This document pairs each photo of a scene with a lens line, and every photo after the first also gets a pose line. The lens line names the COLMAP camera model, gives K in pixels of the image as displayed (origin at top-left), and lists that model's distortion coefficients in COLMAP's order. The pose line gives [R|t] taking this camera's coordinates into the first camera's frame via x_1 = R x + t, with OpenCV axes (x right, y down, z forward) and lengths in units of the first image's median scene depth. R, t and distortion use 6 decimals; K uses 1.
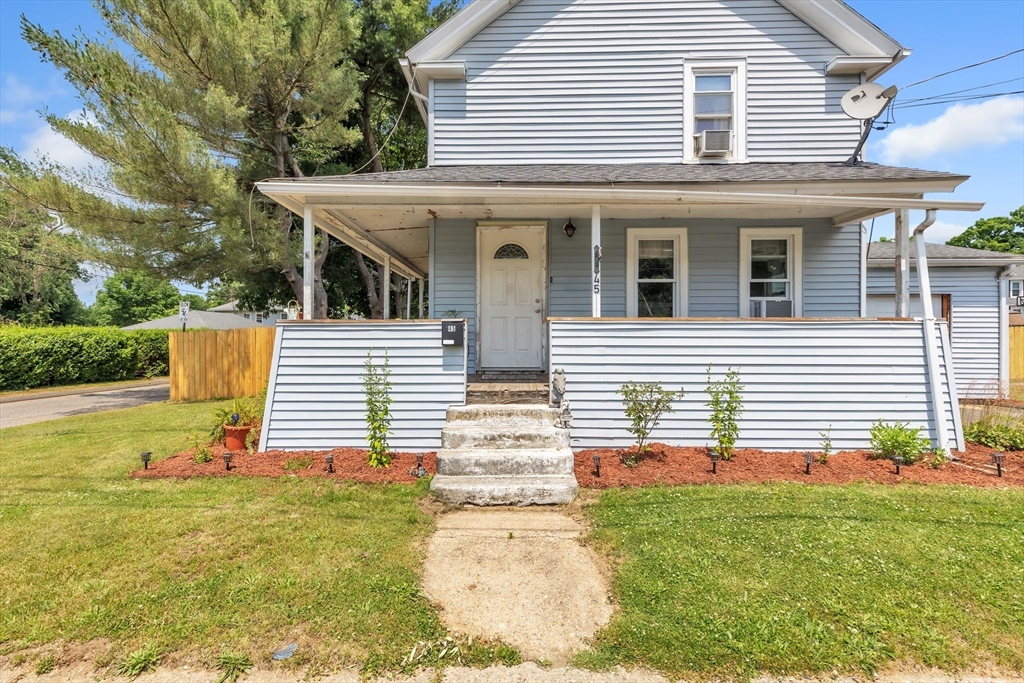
lens RADIAL K [[464.4, 0, 512.7], [0, 464.4, 342.2], [0, 0, 1]] dist [0.002690, 0.002897]
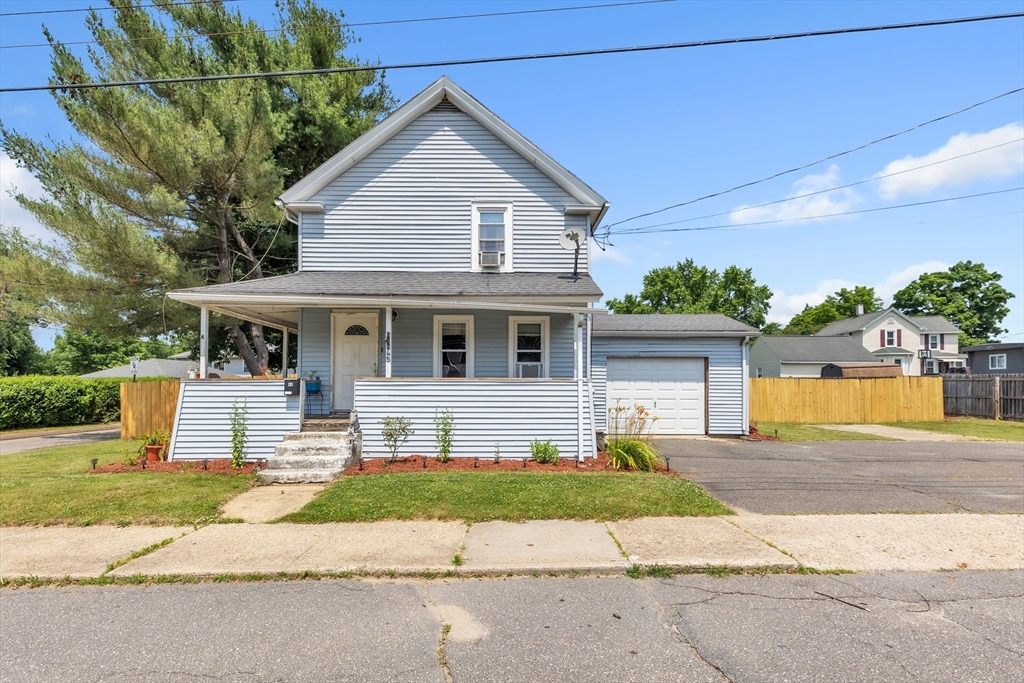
lens RADIAL K [[464.4, 0, 494.5], [0, 464.4, 386.3], [0, 0, 1]] dist [0.002690, 0.002897]
pose [[0.999621, 0.002513, 0.027405, 0.400224], [-0.002291, 0.999964, -0.008137, -0.008512], [-0.027424, 0.008072, 0.999591, -0.473874]]
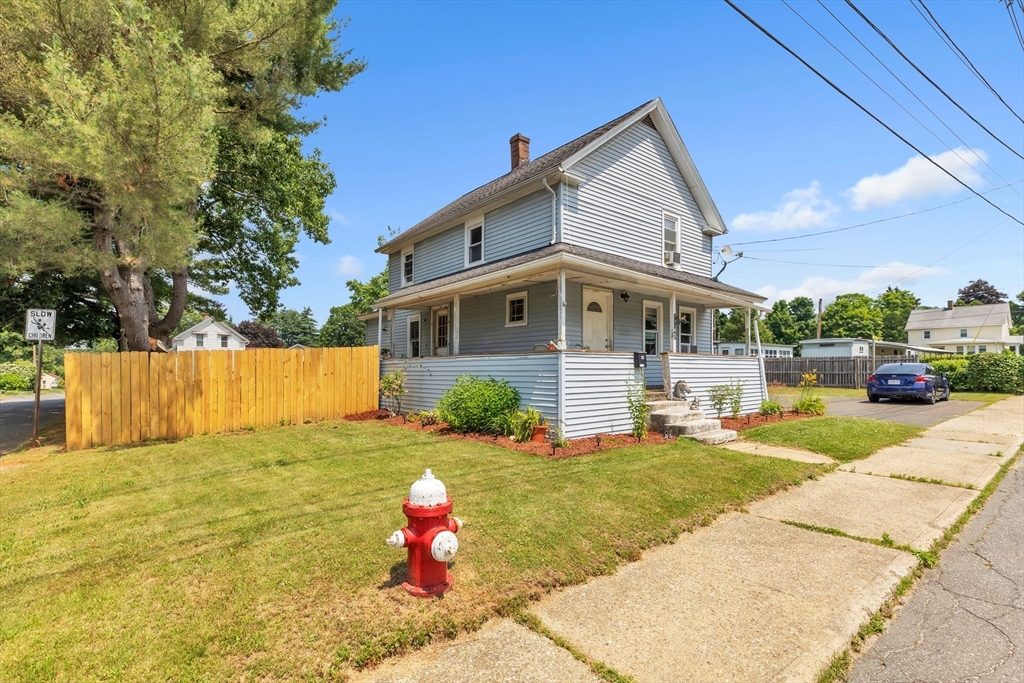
lens RADIAL K [[464.4, 0, 500.2], [0, 464.4, 369.2], [0, 0, 1]] dist [0.002690, 0.002897]
pose [[0.768317, 0.000534, 0.640069, -1.243922], [0.001712, 0.999994, -0.002890, 0.013552], [-0.640067, 0.003316, 0.768312, 0.030051]]
